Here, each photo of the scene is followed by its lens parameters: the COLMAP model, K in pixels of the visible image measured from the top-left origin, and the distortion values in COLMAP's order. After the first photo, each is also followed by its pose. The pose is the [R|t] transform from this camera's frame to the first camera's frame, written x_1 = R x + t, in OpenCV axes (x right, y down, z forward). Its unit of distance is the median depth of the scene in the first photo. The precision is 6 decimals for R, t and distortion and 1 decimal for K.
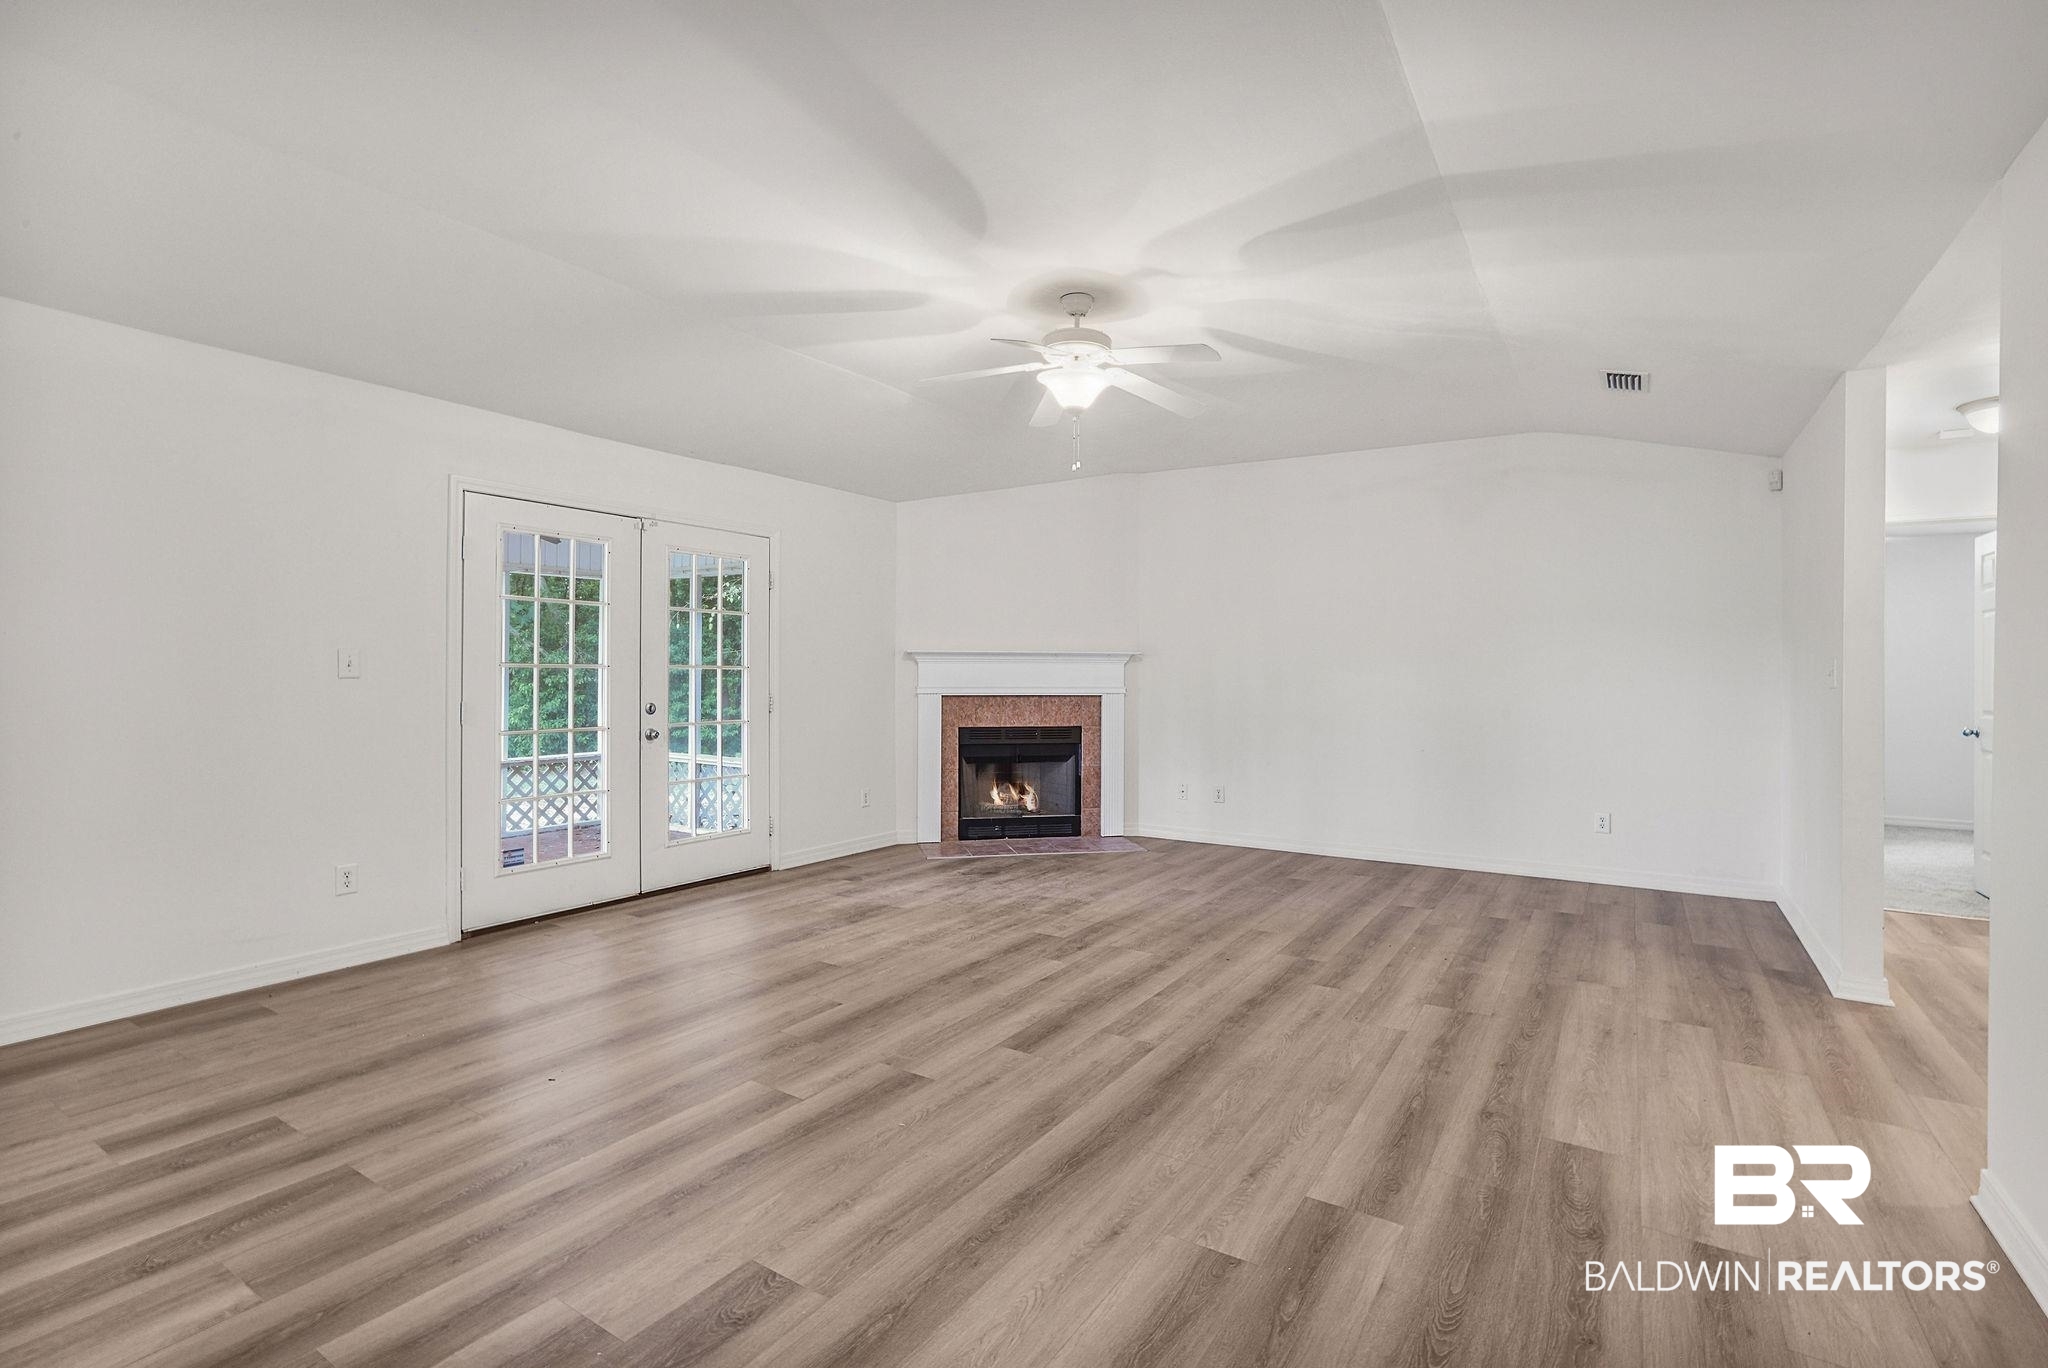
lens RADIAL K [[949.5, 0, 1024.0], [0, 949.5, 684.0], [0, 0, 1]] dist [-0.001155, -0.000131]
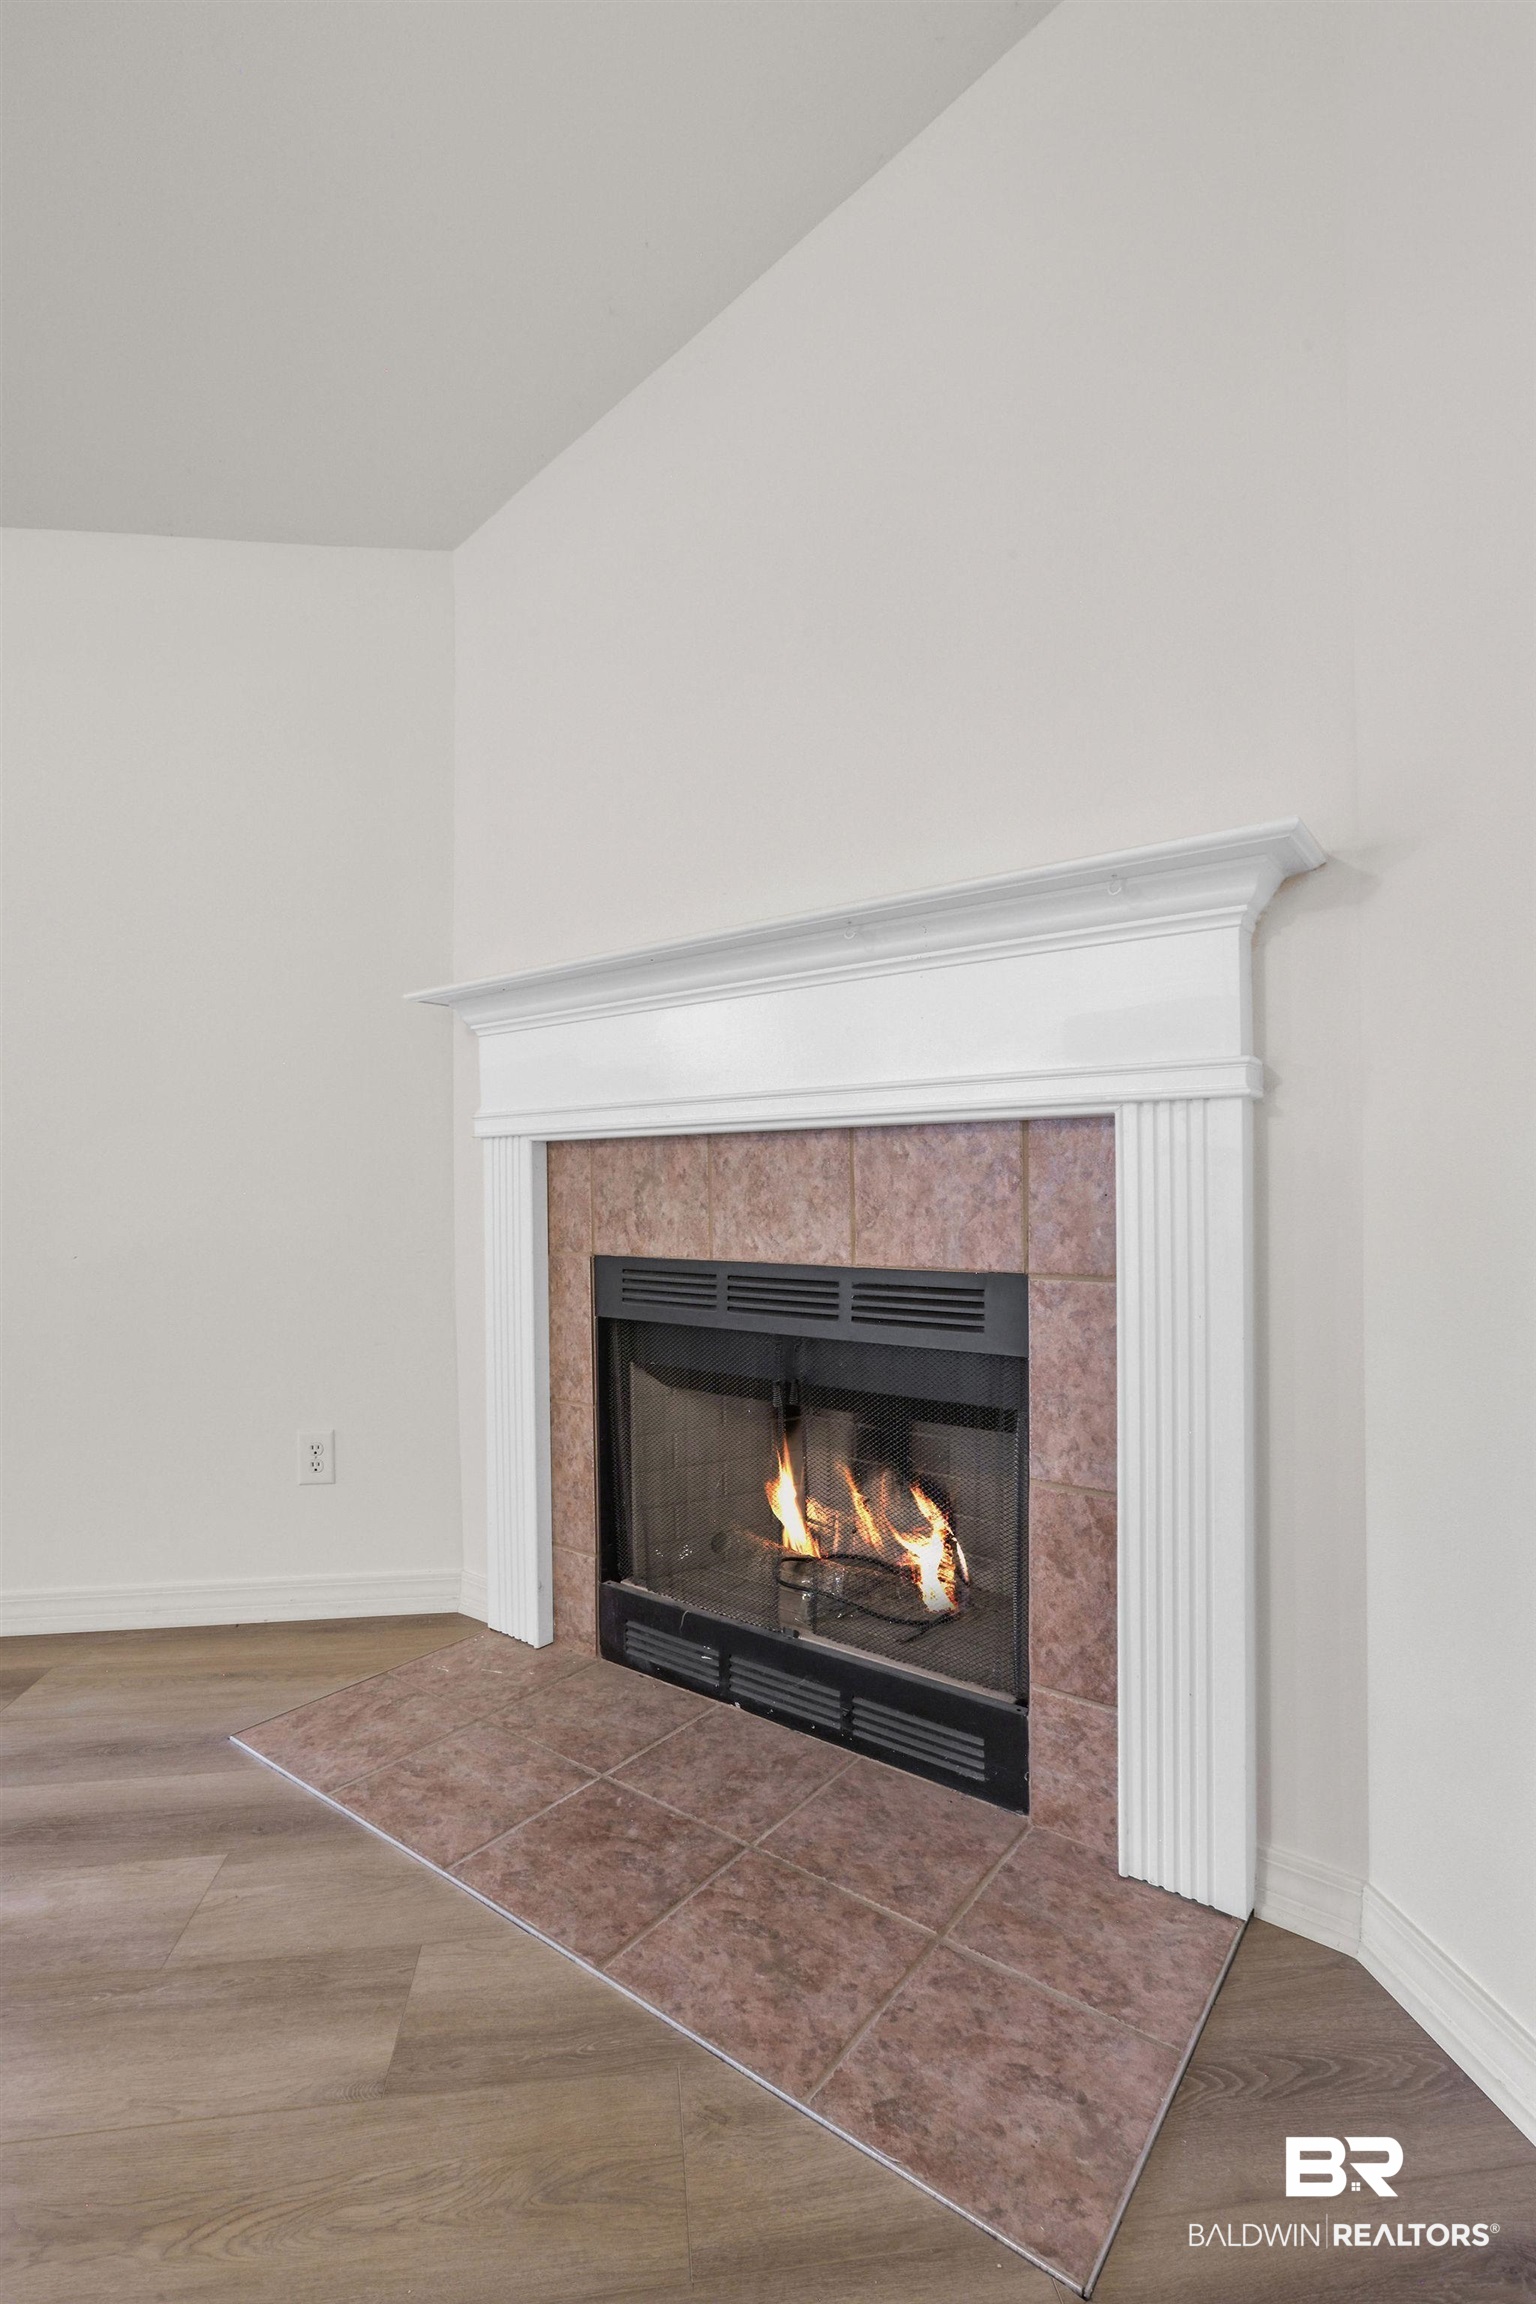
lens RADIAL K [[1068.2, 0, 761.9], [0, 1068.2, 1184.6], [0, 0, 1]] dist [-0.001155, -0.000131]
pose [[0.631305, -0.005900, -0.775512, 0.202315], [0.021106, 0.999731, 0.009576, 0.022429], [0.775247, -0.022413, 0.631260, 0.822454]]
